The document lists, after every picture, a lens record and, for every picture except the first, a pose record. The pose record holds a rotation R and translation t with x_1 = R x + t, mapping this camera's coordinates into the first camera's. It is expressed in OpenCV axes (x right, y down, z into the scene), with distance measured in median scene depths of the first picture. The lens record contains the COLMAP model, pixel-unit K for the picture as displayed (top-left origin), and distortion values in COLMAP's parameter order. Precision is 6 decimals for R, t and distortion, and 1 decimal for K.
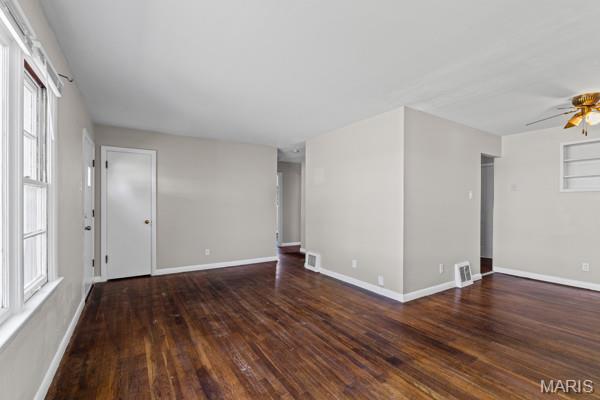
lens RADIAL K [[268.2, 0, 300.1], [0, 268.2, 203.3], [0, 0, 1]] dist [0.000377, 0.000332]
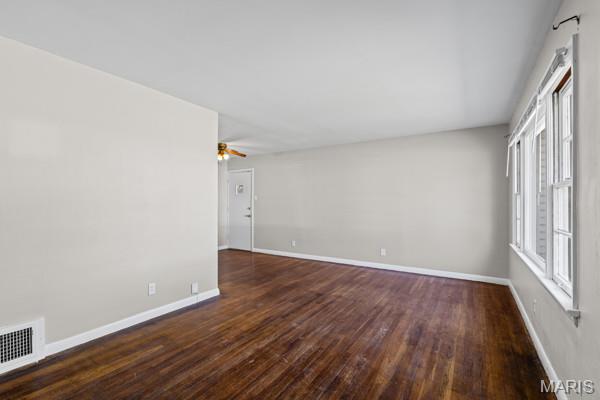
lens RADIAL K [[268.2, 0, 300.1], [0, 268.2, 203.3], [0, 0, 1]] dist [0.000377, 0.000332]
pose [[-0.416623, 0.001923, 0.909077, -0.967545], [-0.004036, 0.999984, -0.003965, 0.004917], [-0.909070, -0.005321, -0.416608, 1.516305]]
